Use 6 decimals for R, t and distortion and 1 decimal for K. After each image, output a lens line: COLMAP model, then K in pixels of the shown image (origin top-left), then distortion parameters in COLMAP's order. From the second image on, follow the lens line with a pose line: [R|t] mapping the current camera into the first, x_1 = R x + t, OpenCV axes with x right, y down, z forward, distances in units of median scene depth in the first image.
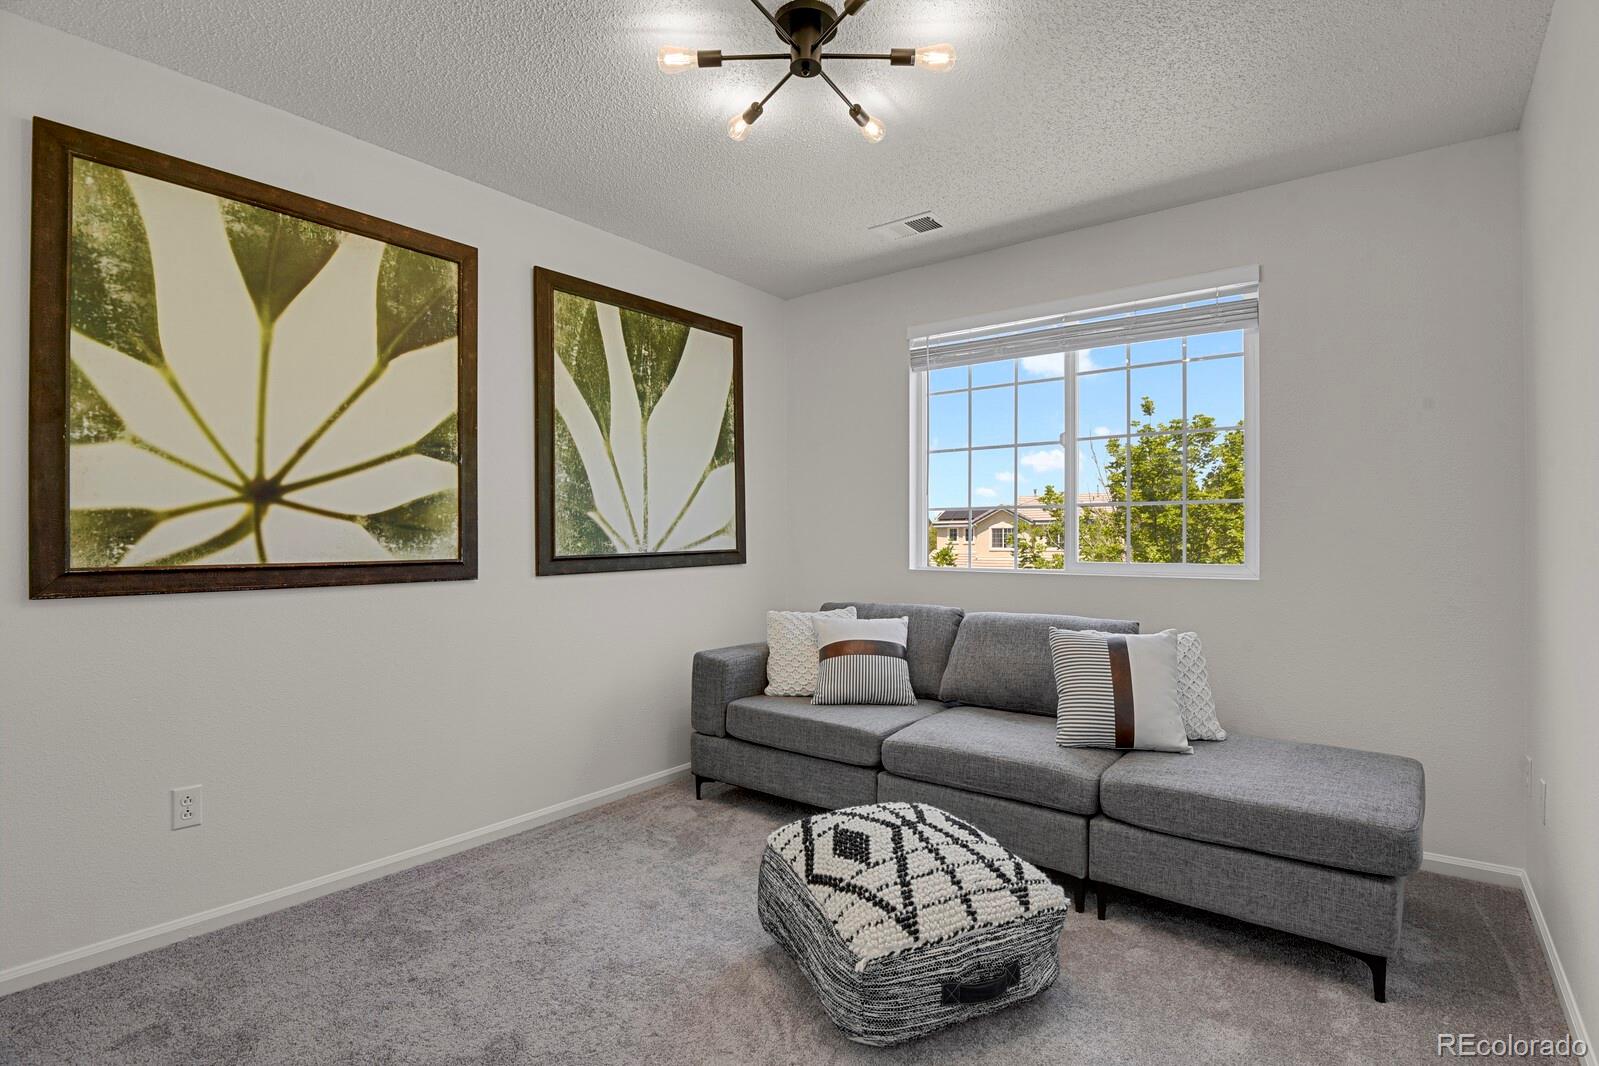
lens RADIAL K [[782.3, 0, 799.5], [0, 782.3, 539.9], [0, 0, 1]] dist [-0.031156, -0.000725]
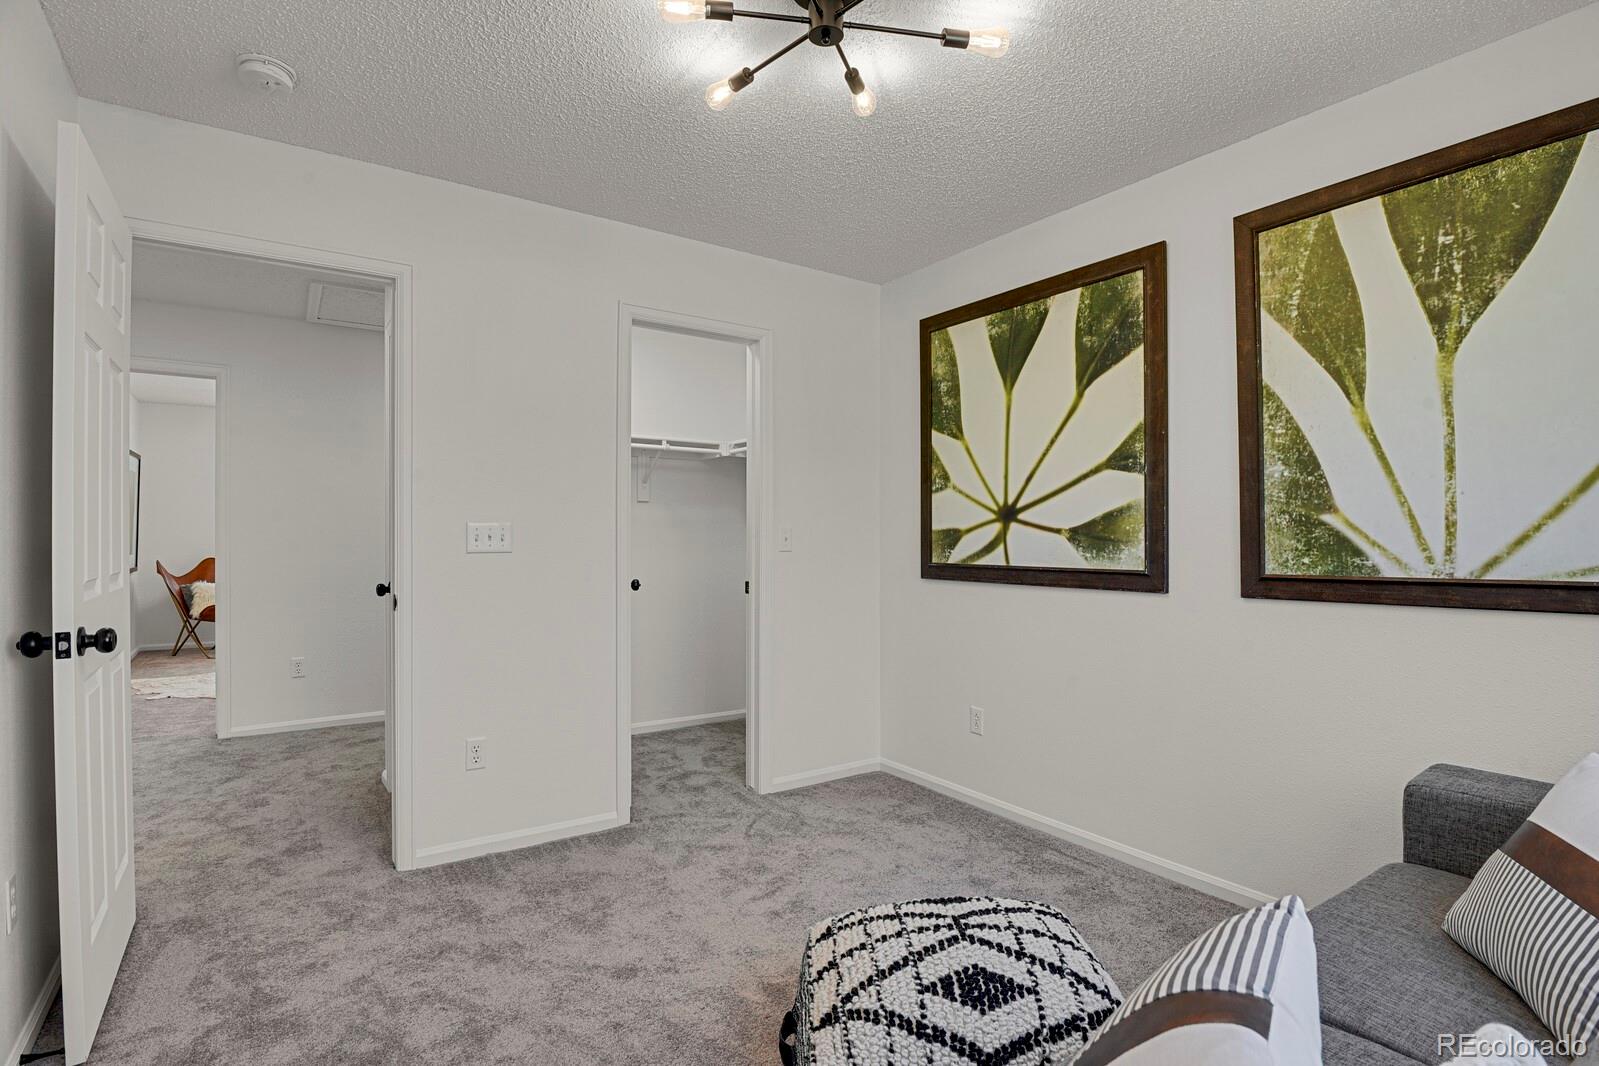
lens RADIAL K [[782.3, 0, 799.5], [0, 782.3, 539.9], [0, 0, 1]] dist [-0.031156, -0.000725]
pose [[-0.307353, 0.003407, -0.951590, 0.626358], [-0.003869, 0.999981, 0.004830, -0.017011], [0.951588, 0.005166, -0.307334, 0.888652]]
